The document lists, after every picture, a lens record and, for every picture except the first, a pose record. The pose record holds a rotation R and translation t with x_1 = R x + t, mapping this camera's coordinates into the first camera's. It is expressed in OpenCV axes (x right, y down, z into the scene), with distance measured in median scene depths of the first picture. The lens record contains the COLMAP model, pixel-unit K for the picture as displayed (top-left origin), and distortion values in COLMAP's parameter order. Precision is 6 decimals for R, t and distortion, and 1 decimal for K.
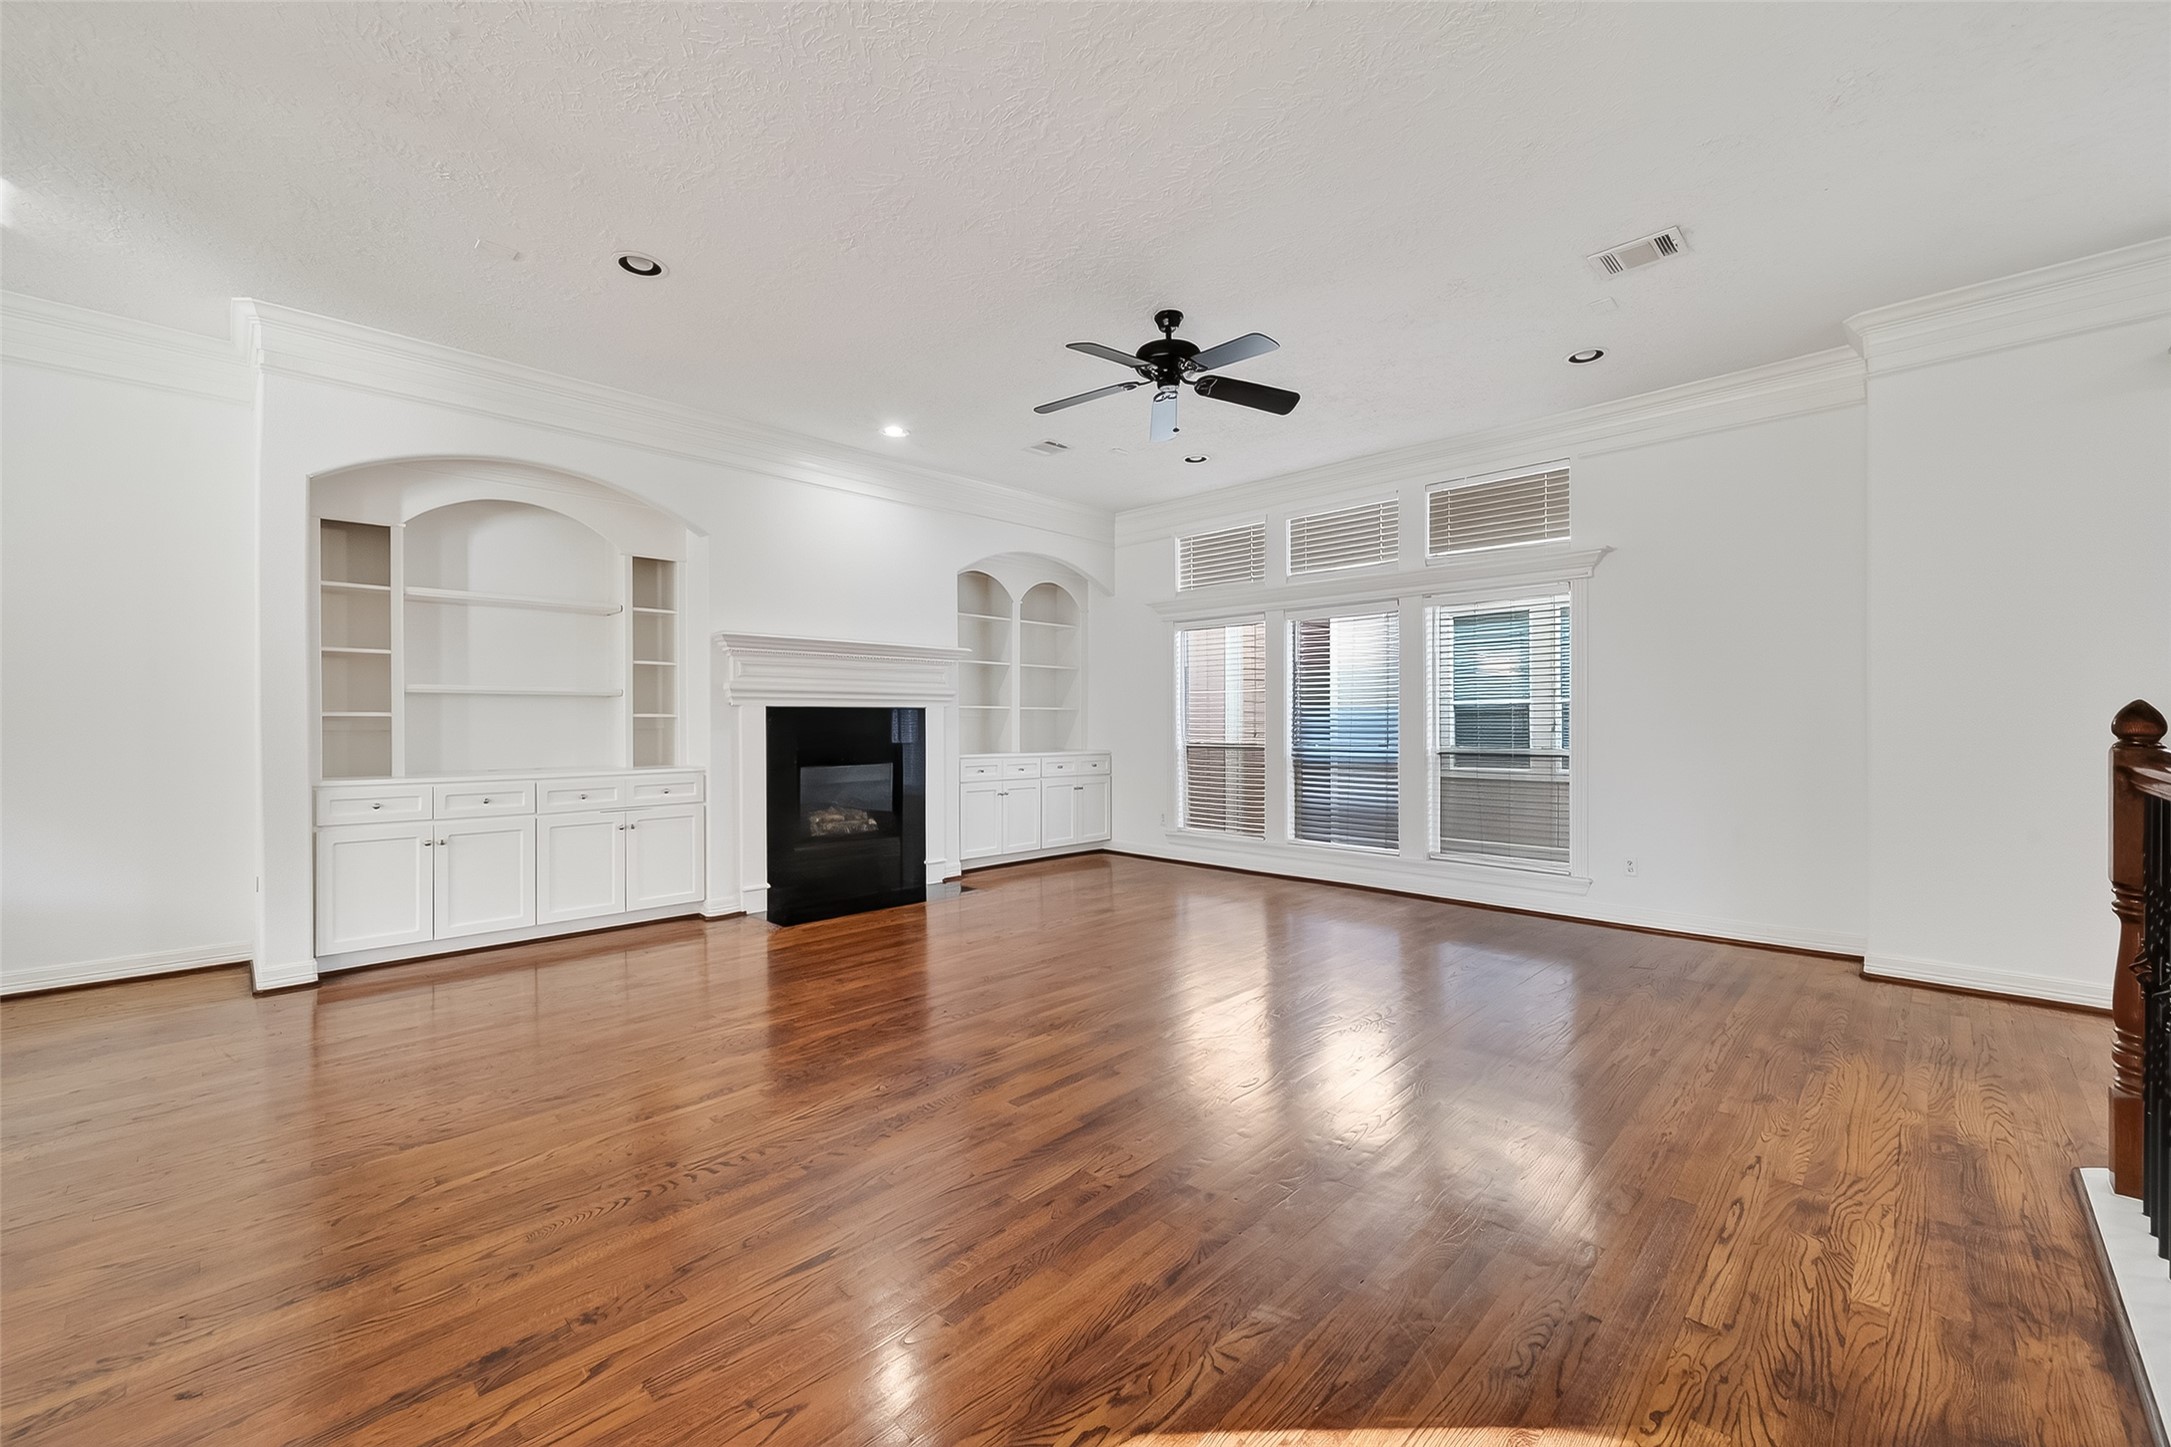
lens RADIAL K [[878.1, 0, 1100.4], [0, 878.1, 723.6], [0, 0, 1]] dist [0.003612, 0.000140]
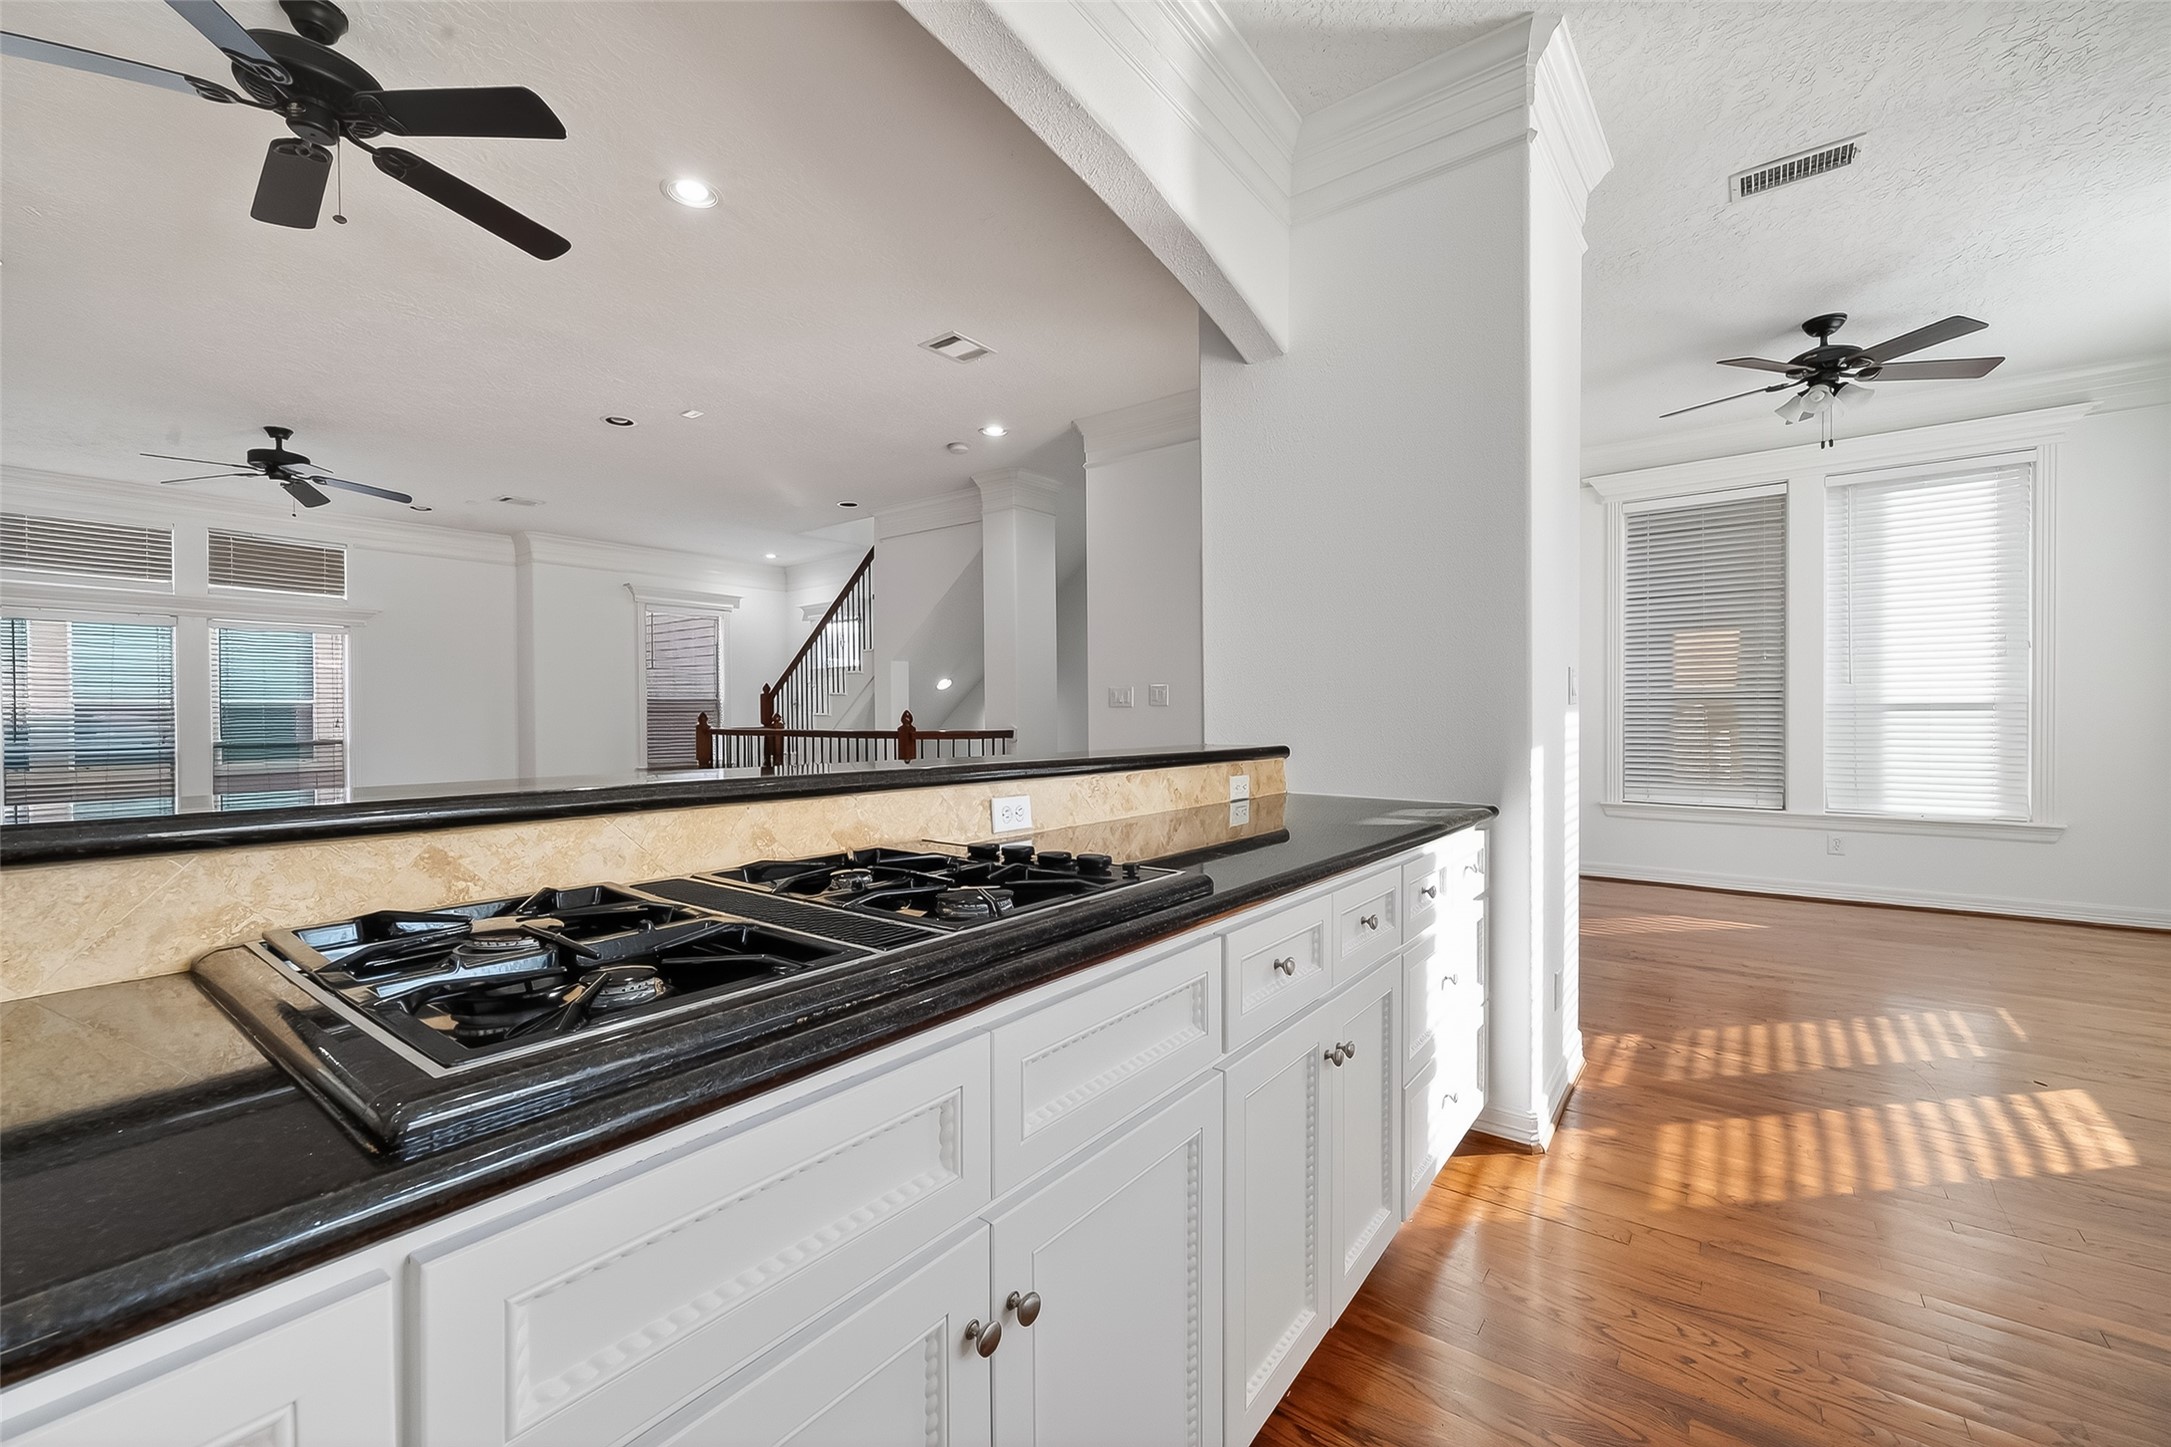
lens RADIAL K [[878.1, 0, 1100.4], [0, 878.1, 723.6], [0, 0, 1]] dist [0.003612, 0.000140]
pose [[-0.124192, -0.006790, 0.992235, -1.008120], [0.012796, 0.999882, 0.008444, 0.005051], [-0.992176, 0.013745, -0.124091, -0.075642]]
